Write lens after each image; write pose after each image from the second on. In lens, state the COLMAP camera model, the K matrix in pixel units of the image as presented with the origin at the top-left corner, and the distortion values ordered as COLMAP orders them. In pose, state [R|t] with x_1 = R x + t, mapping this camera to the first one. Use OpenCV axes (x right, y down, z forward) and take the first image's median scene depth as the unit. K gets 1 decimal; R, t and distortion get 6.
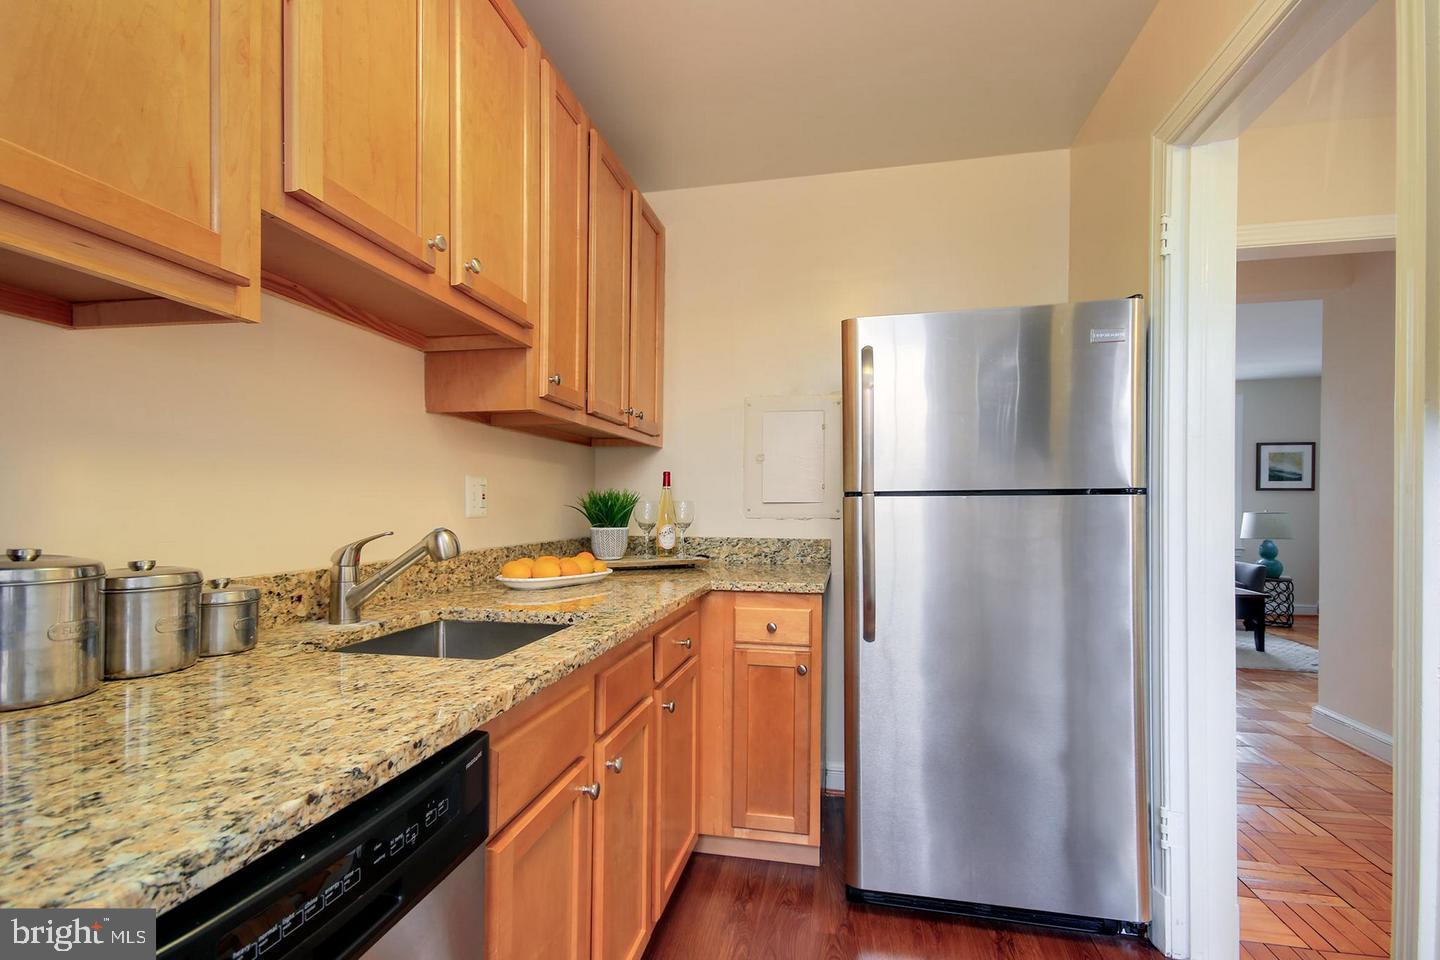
lens RADIAL K [[659.1, 0, 726.9], [0, 659.1, 504.1], [0, 0, 1]] dist [0.012700, -0.002971]
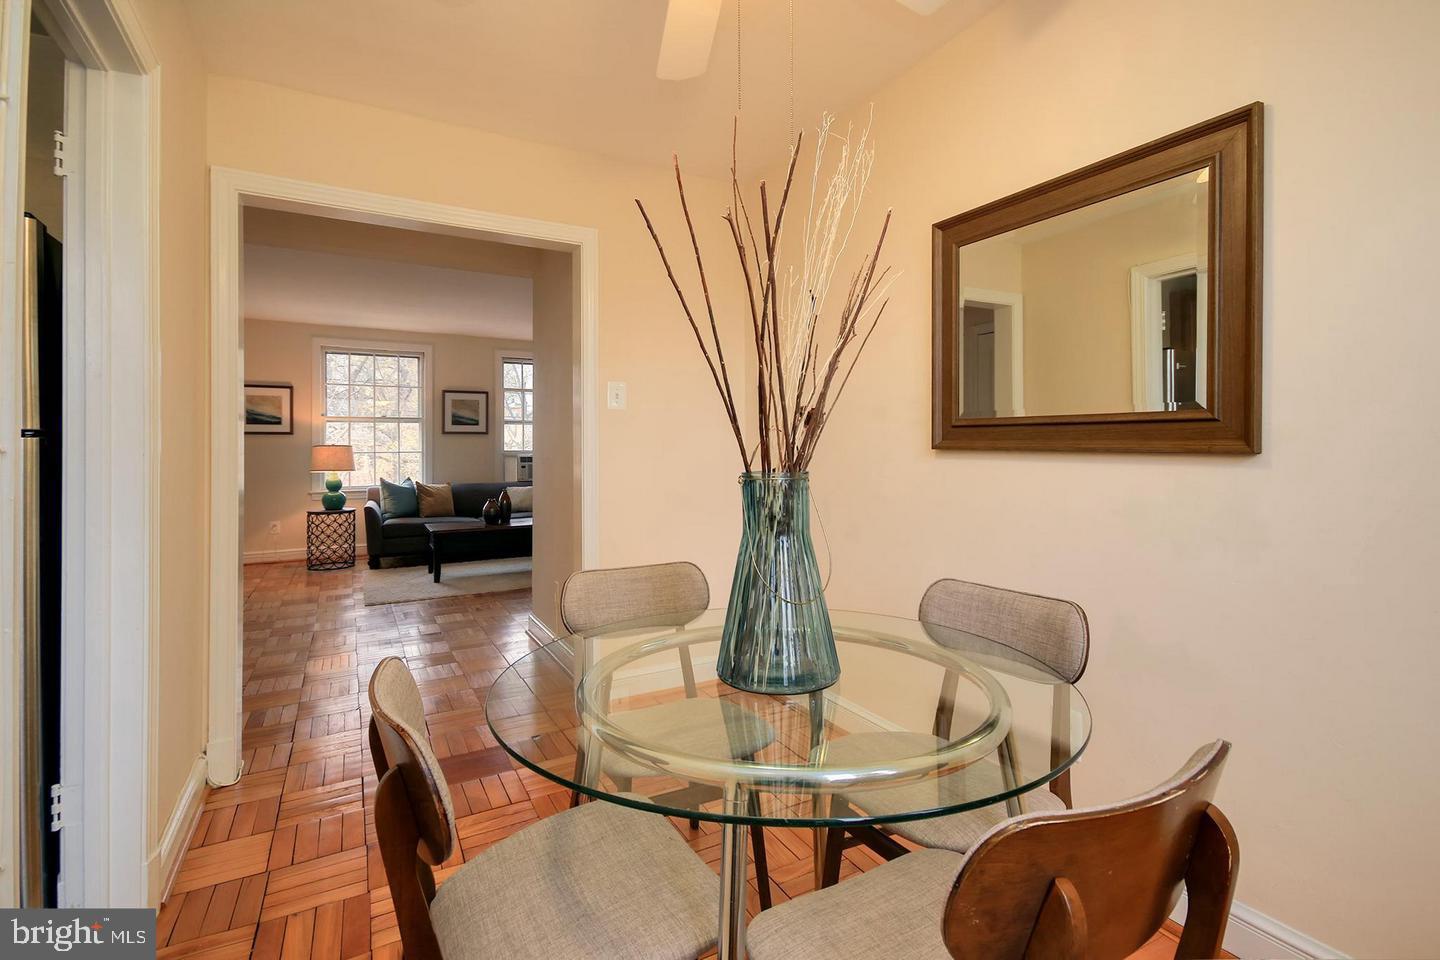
lens RADIAL K [[705.5, 0, 792.4], [0, 705.5, 449.2], [0, 0, 1]] dist [0.001291, -0.001136]
pose [[0.736088, -0.005298, 0.676865, 1.063596], [0.005077, 0.999984, 0.002306, 0.012695], [-0.676867, 0.001739, 0.736103, -0.594160]]
